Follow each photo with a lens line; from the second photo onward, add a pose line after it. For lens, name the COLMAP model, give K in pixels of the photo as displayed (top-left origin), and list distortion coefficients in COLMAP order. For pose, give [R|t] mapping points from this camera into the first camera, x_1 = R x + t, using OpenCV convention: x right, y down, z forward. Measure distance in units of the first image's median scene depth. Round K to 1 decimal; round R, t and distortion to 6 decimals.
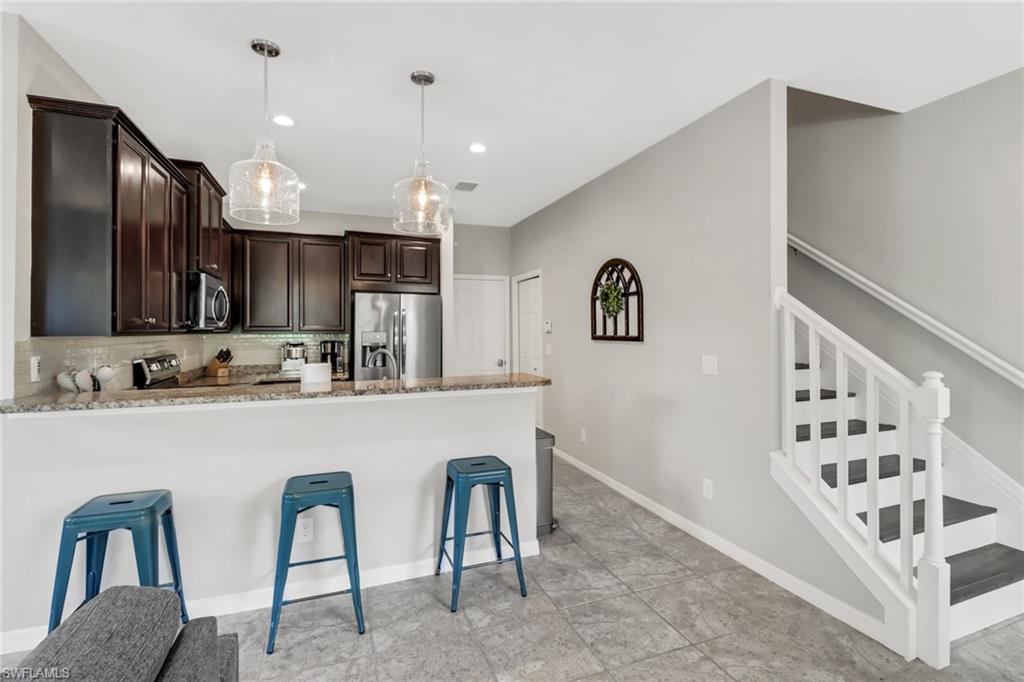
lens RADIAL K [[468.0, 0, 498.2], [0, 468.0, 325.6], [0, 0, 1]] dist [-0.002190, -0.000685]
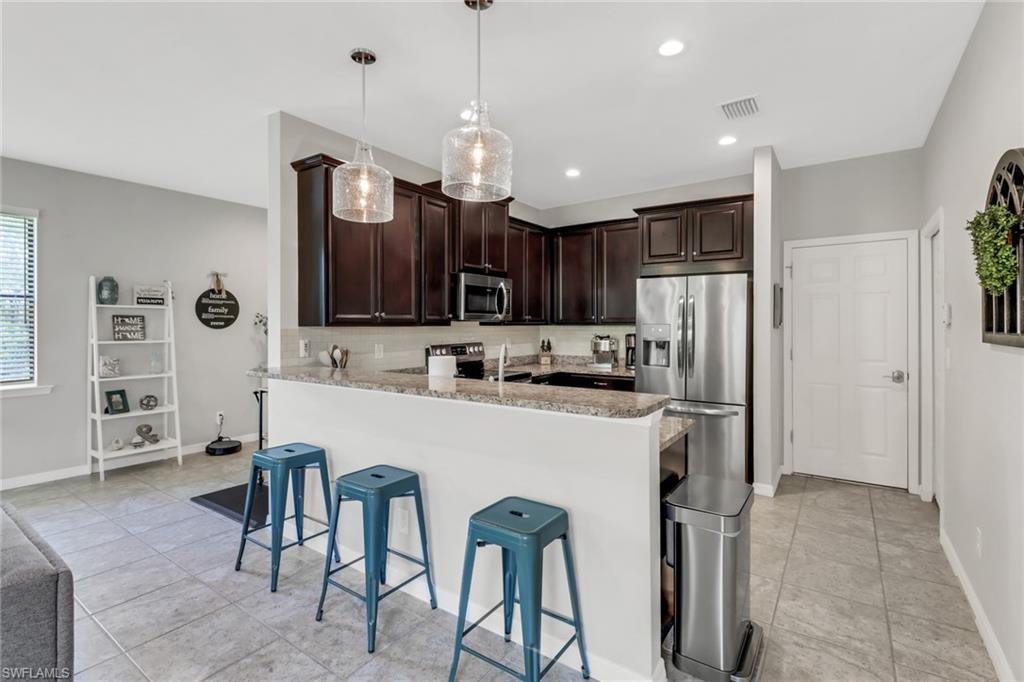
lens RADIAL K [[475.7, 0, 516.0], [0, 475.7, 323.3], [0, 0, 1]] dist [0.011081, -0.010221]
pose [[0.577182, 0.001190, -0.816615, 0.516286], [0.007838, 0.999945, 0.006997, 0.007270], [0.816578, -0.010439, 0.577141, 0.567090]]
